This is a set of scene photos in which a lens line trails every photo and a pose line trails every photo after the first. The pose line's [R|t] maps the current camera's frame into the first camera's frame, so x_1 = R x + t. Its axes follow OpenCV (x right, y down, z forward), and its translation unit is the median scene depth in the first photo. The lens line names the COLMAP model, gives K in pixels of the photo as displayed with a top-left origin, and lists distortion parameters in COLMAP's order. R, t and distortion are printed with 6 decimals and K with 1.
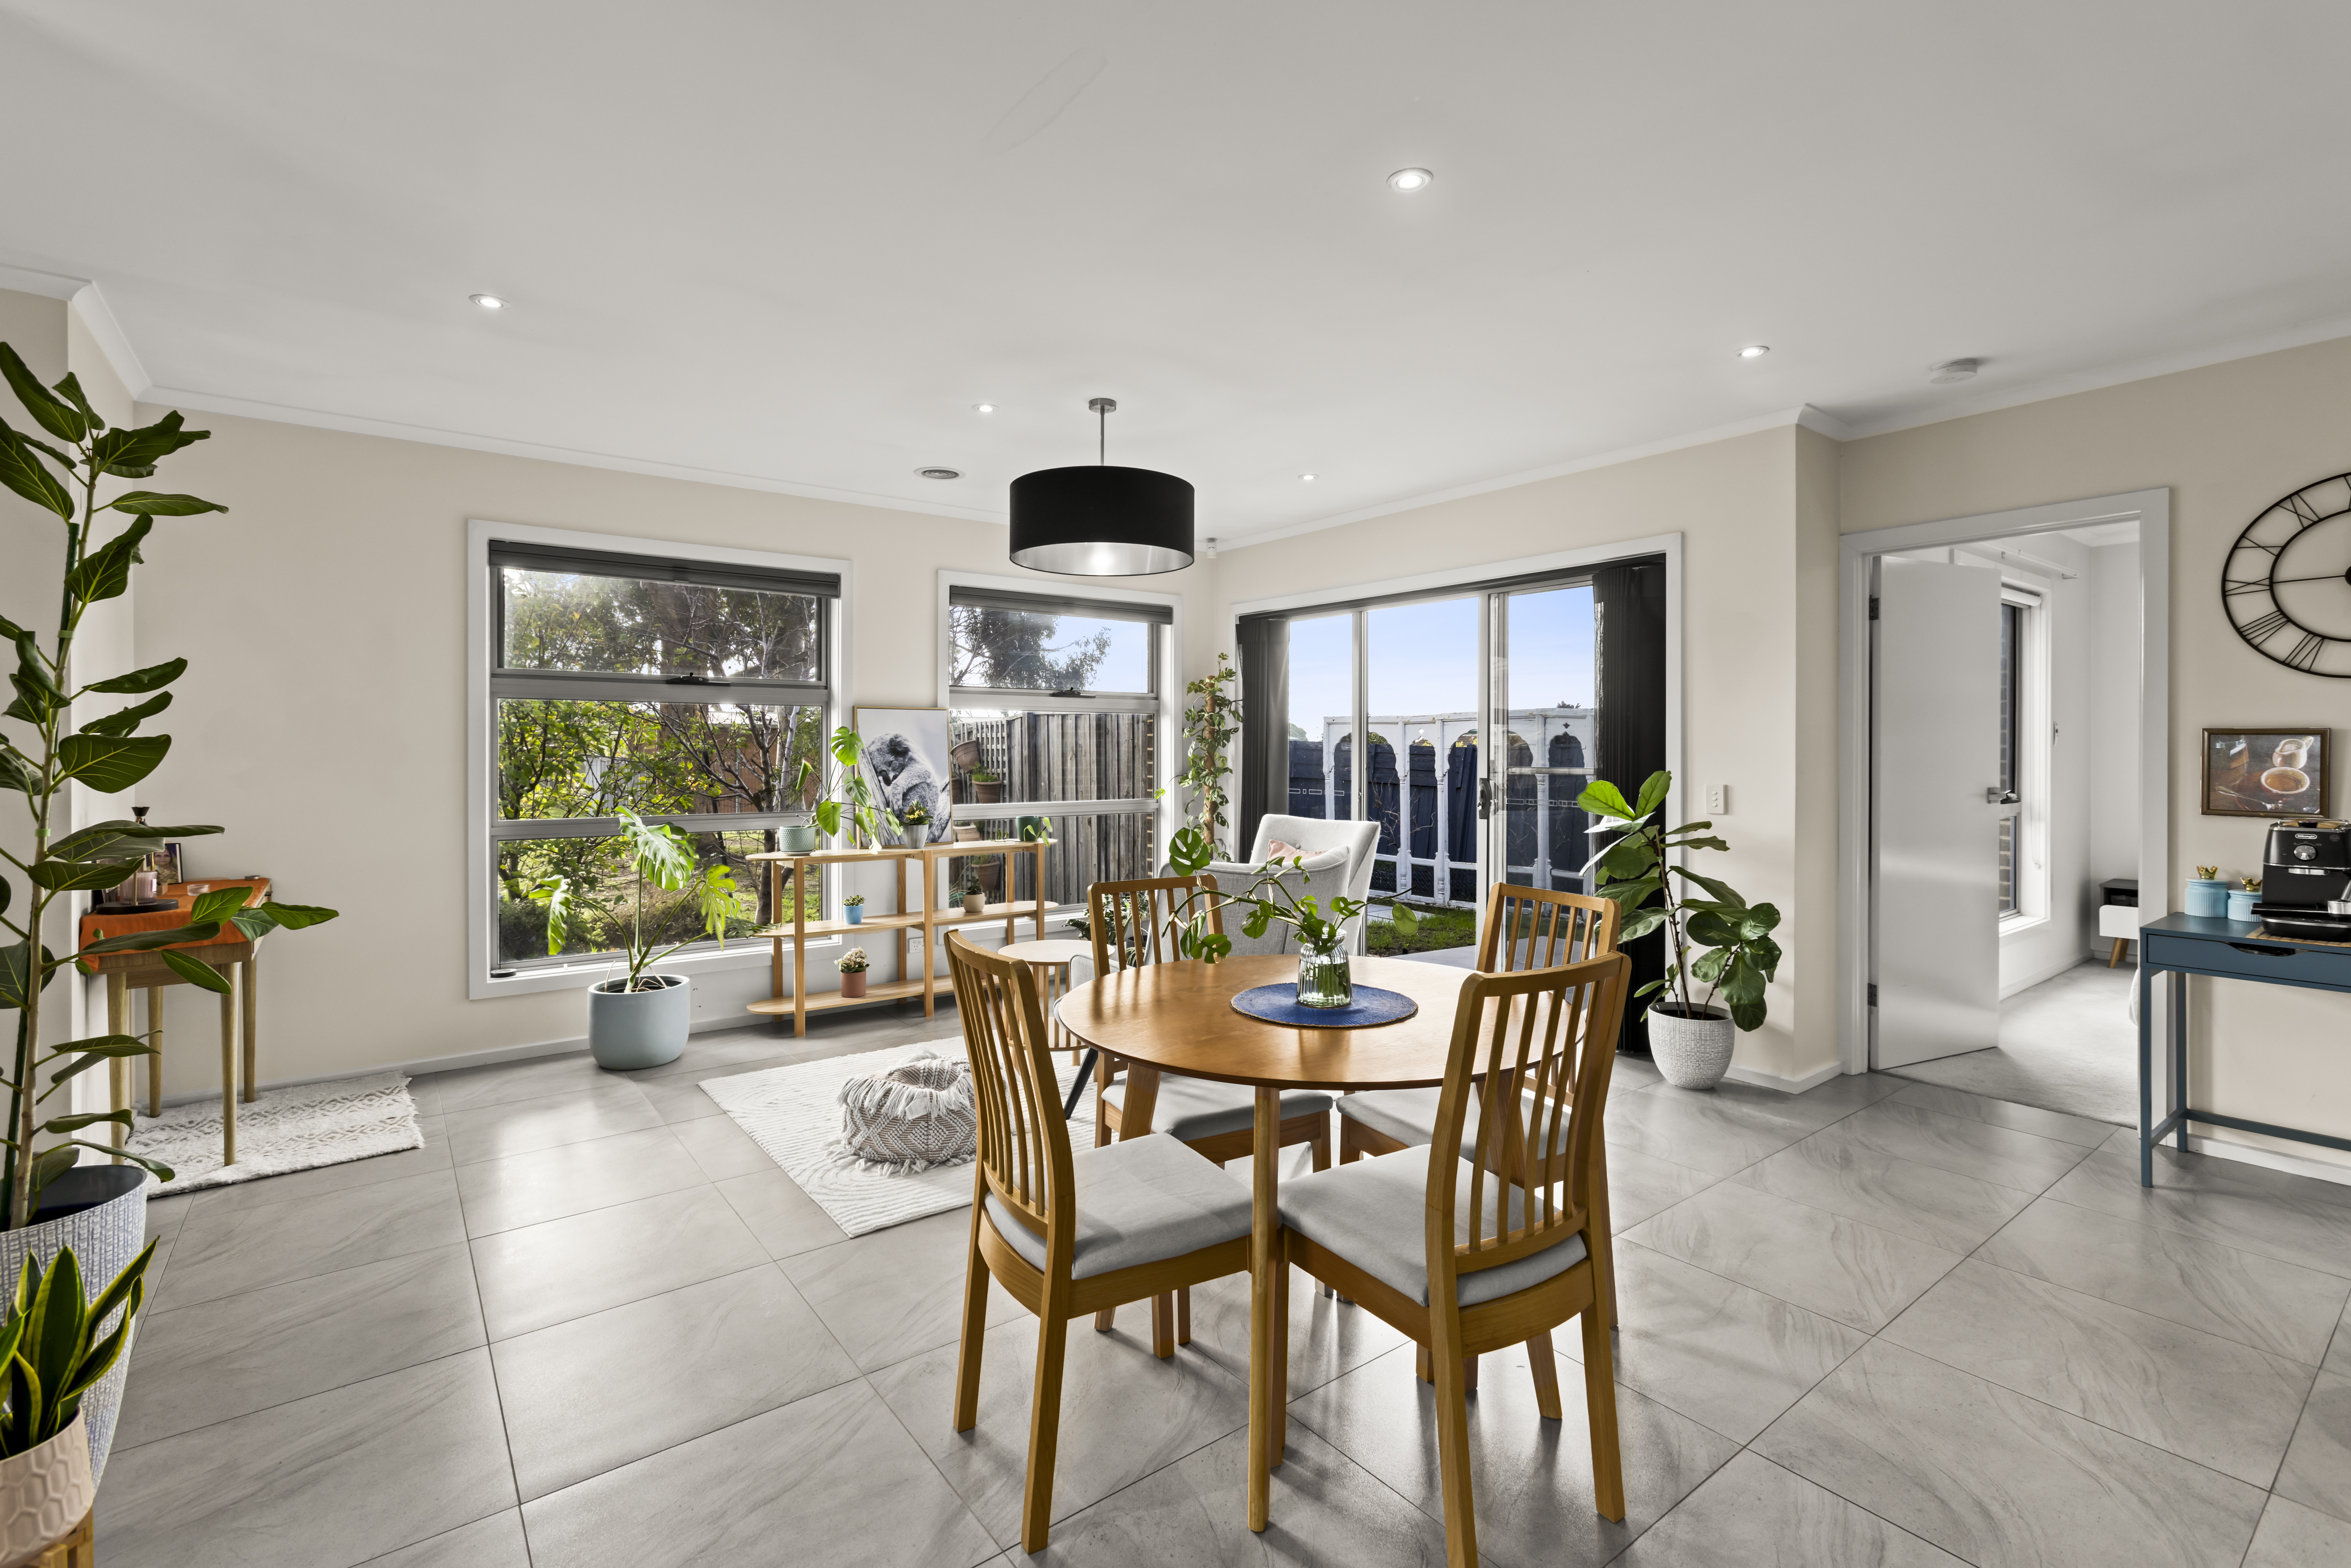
lens RADIAL K [[1050.2, 0, 1166.8], [0, 1050.2, 753.1], [0, 0, 1]] dist [-0.002910, 0.002785]
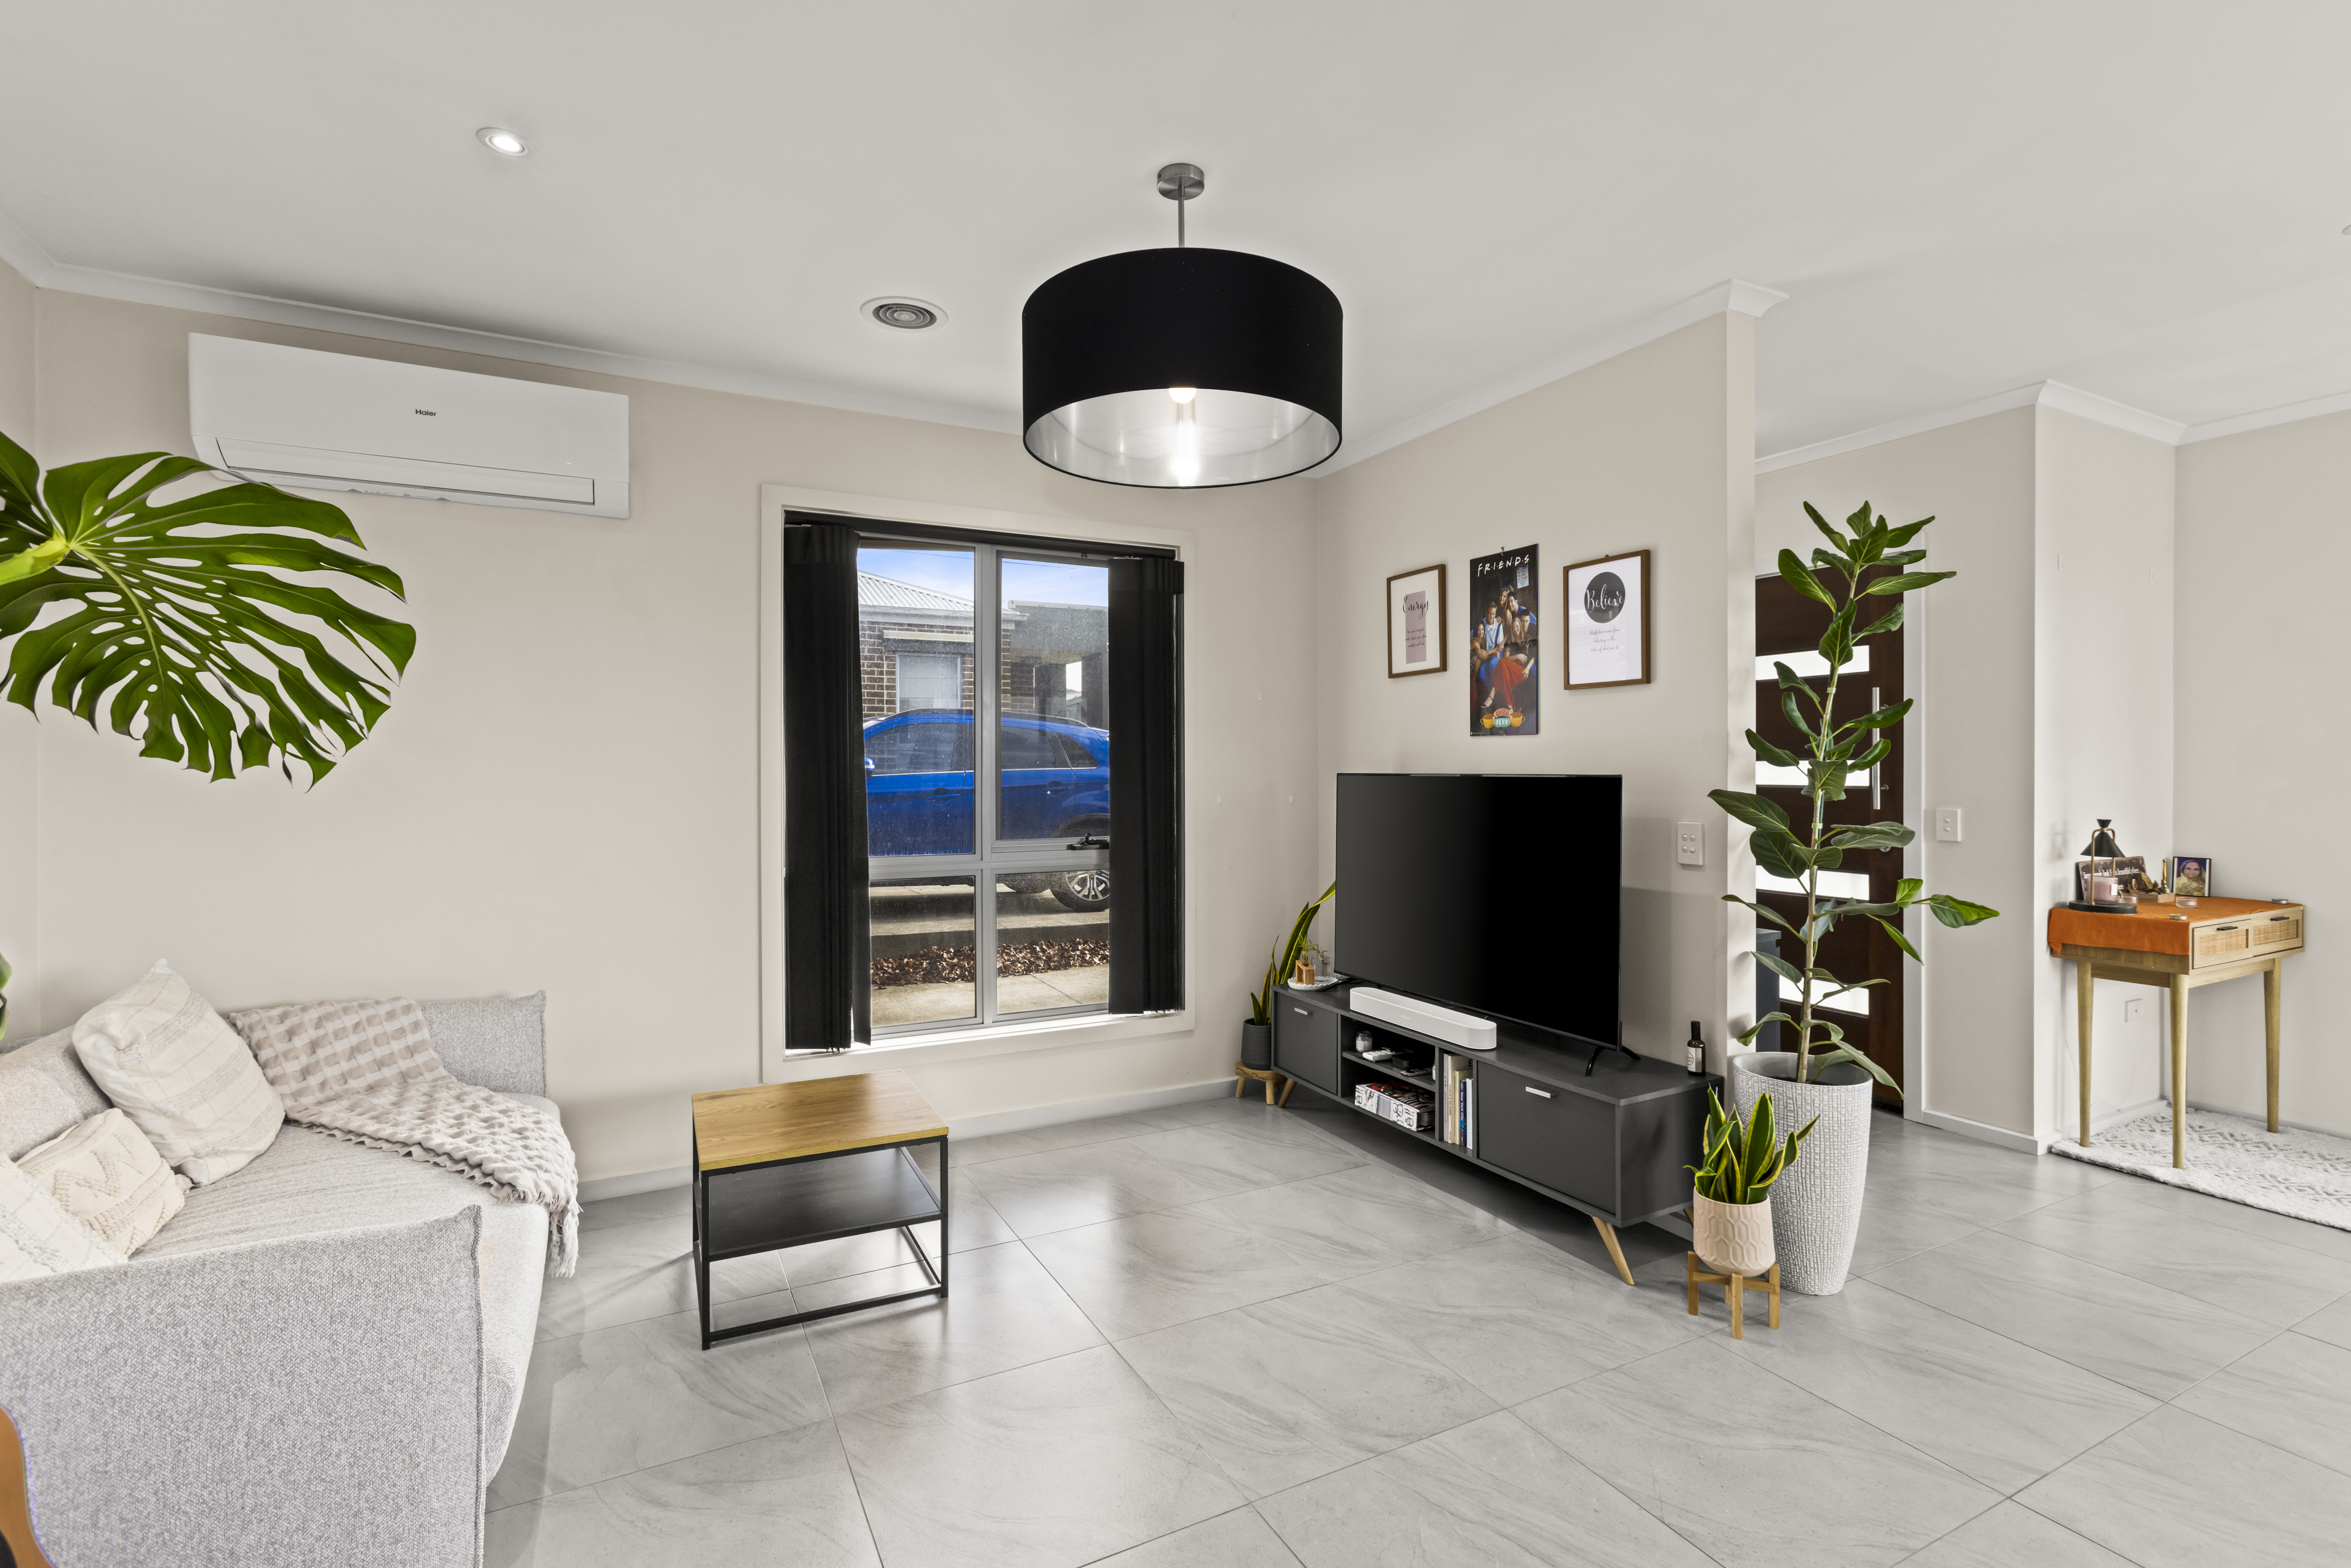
lens RADIAL K [[1050.2, 0, 1185.6], [0, 1050.2, 776.5], [0, 0, 1]] dist [-0.002910, 0.002785]
pose [[-0.185850, 0.002840, -0.982574, 0.303333], [-0.001993, 0.999993, 0.003267, 0.003103], [0.982576, 0.002566, -0.185843, 0.222517]]
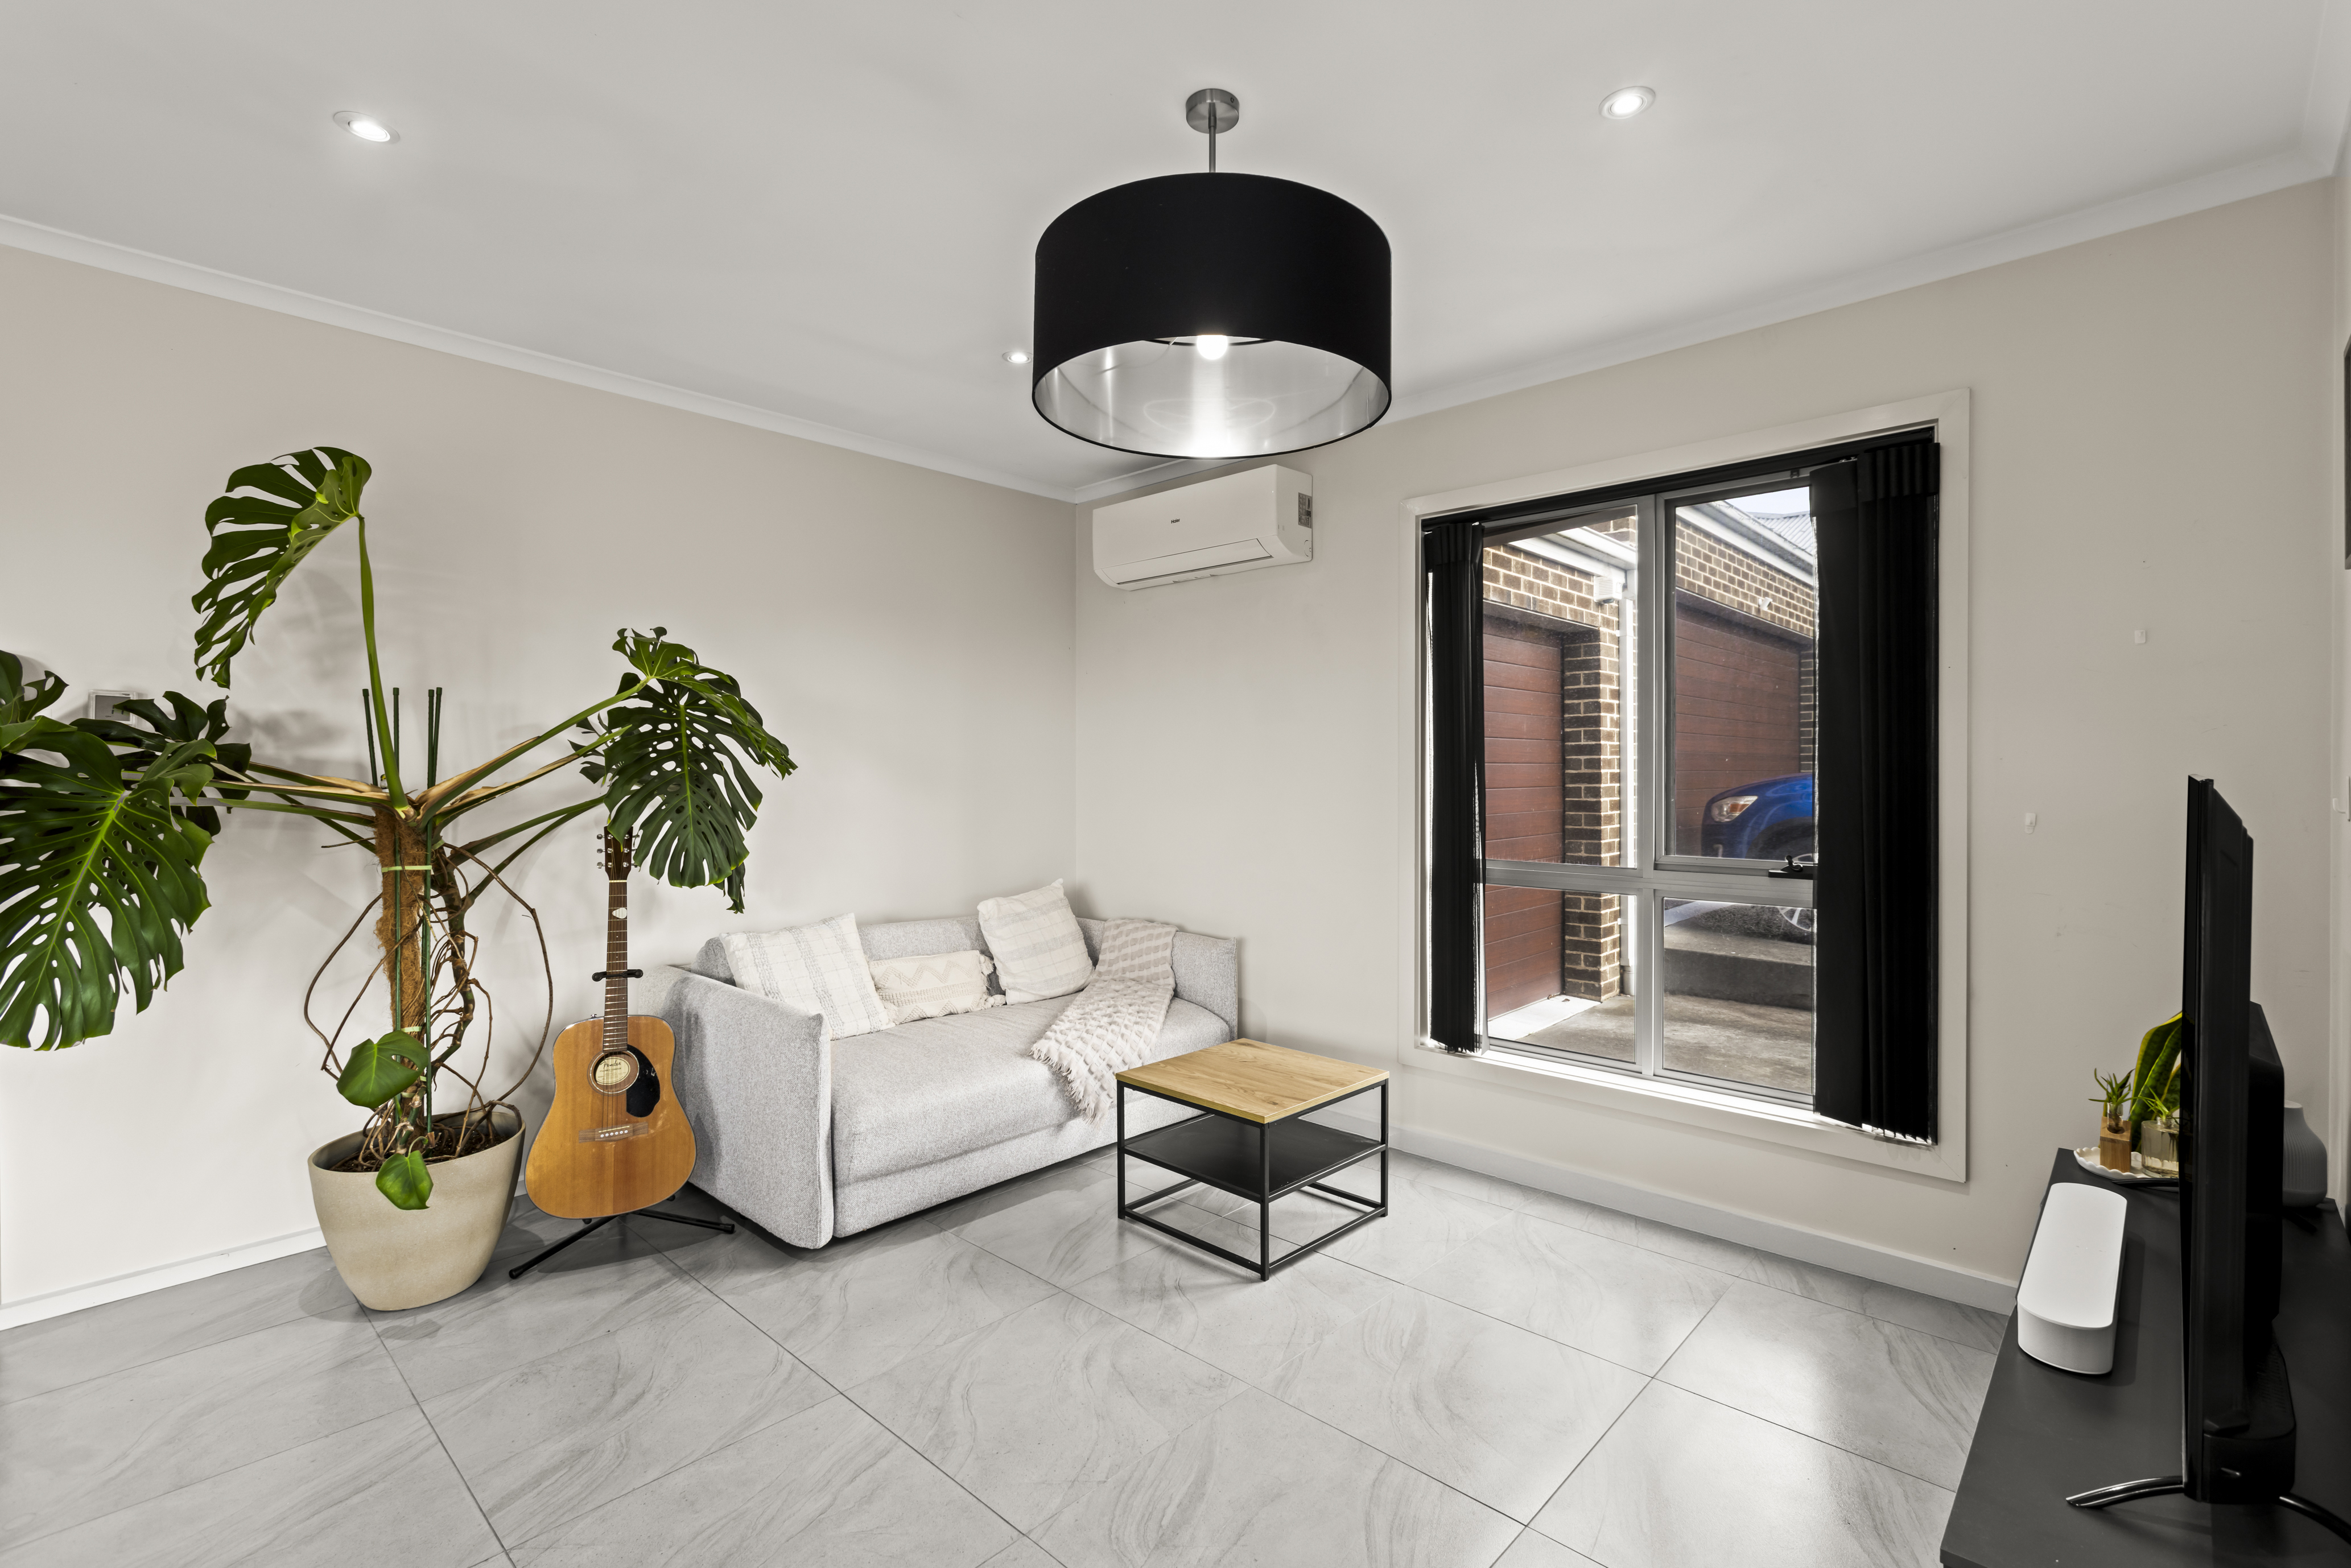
lens RADIAL K [[1050.2, 0, 1169.4], [0, 1050.2, 781.7], [0, 0, 1]] dist [-0.002910, 0.002785]
pose [[-0.983613, -0.000269, -0.180295, -0.256602], [-0.002734, 0.999906, 0.013425, -0.001051], [0.180275, 0.013698, -0.983521, 0.714581]]
